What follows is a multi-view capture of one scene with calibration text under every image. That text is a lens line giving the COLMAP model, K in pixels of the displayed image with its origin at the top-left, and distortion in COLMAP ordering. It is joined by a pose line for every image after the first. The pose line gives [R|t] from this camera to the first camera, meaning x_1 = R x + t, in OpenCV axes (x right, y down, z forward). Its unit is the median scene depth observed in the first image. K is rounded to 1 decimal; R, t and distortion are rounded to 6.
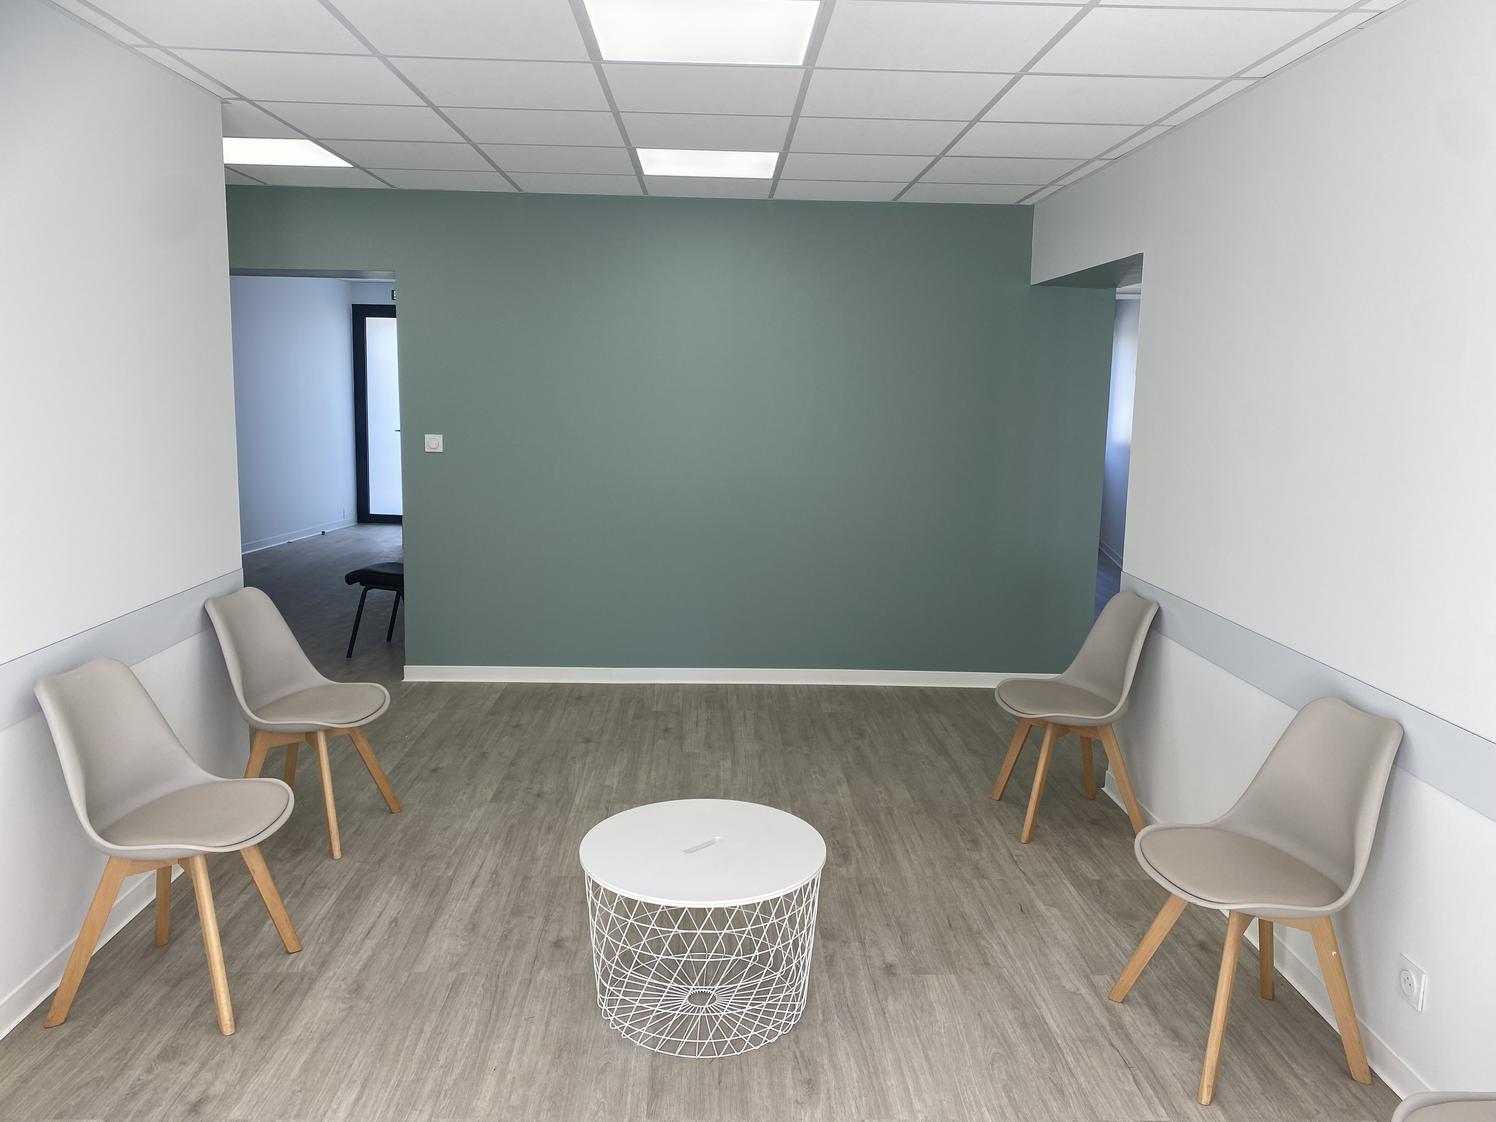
lens RADIAL K [[1146.8, 0, 747.0], [0, 1146.8, 561.1], [0, 0, 1]] dist [0.030765, -0.007296]
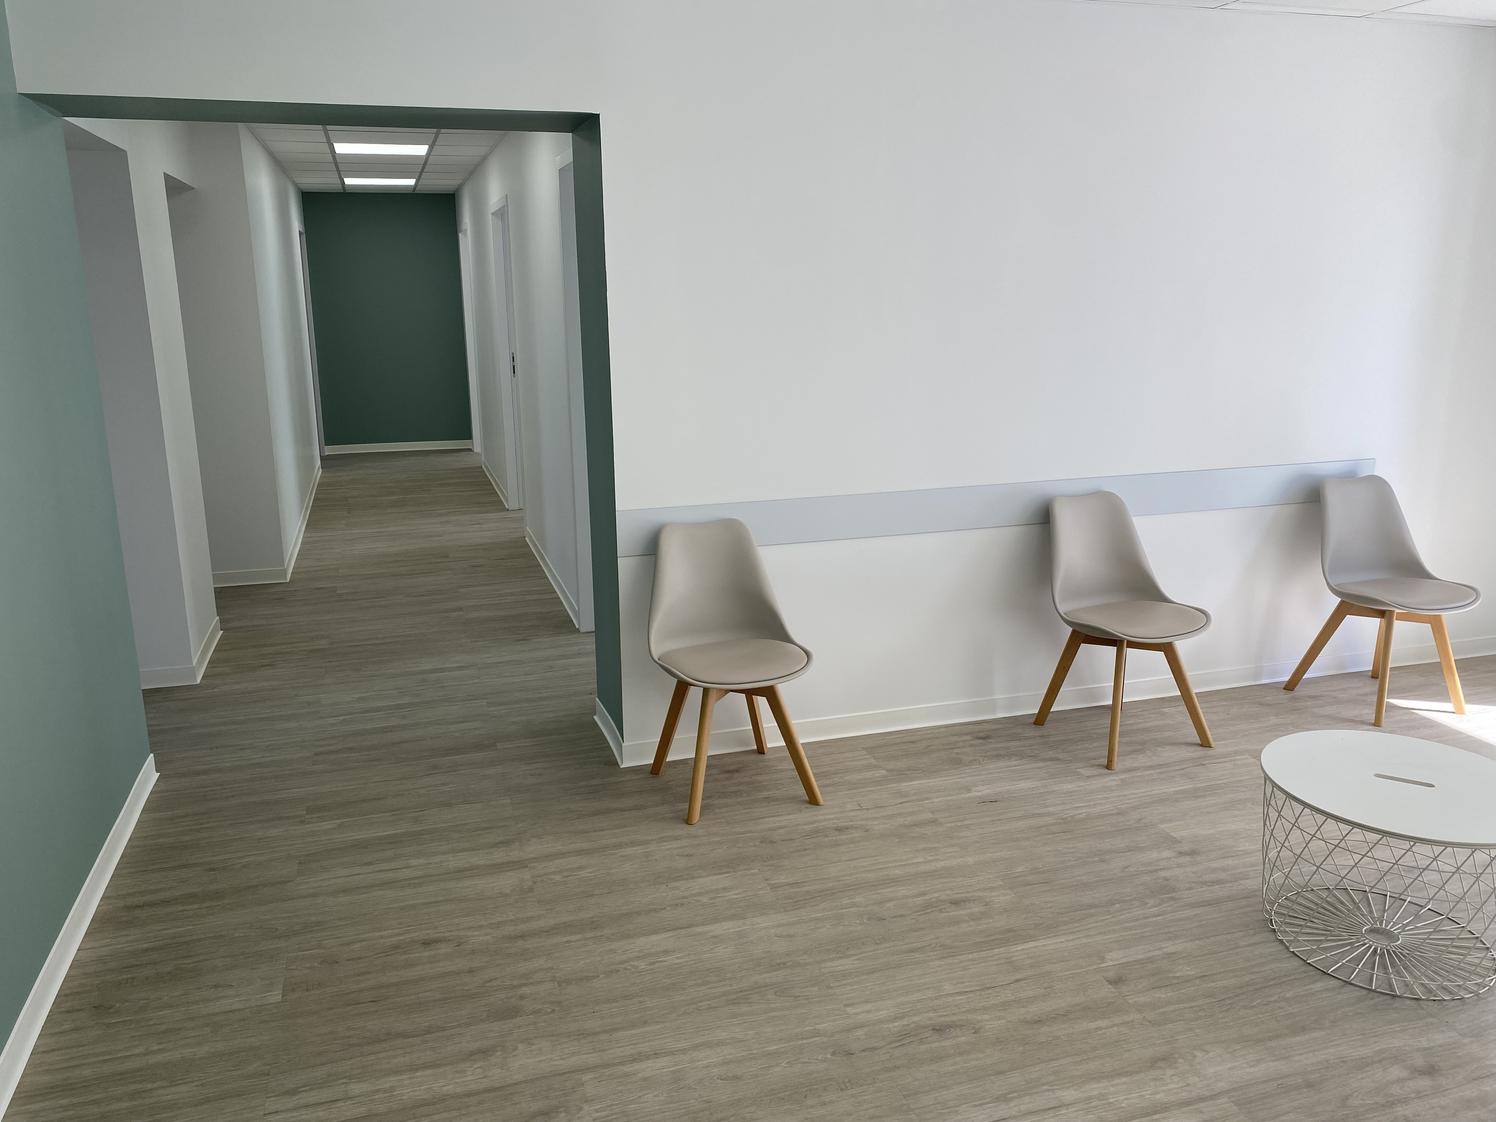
lens RADIAL K [[1146.8, 0, 746.7], [0, 1146.8, 559.7], [0, 0, 1]] dist [0.030765, -0.007296]
pose [[-0.269299, -0.260076, 0.927275, -0.530679], [0.147137, 0.940431, 0.306498, -0.220156], [-0.951750, 0.218976, -0.214991, 1.220391]]
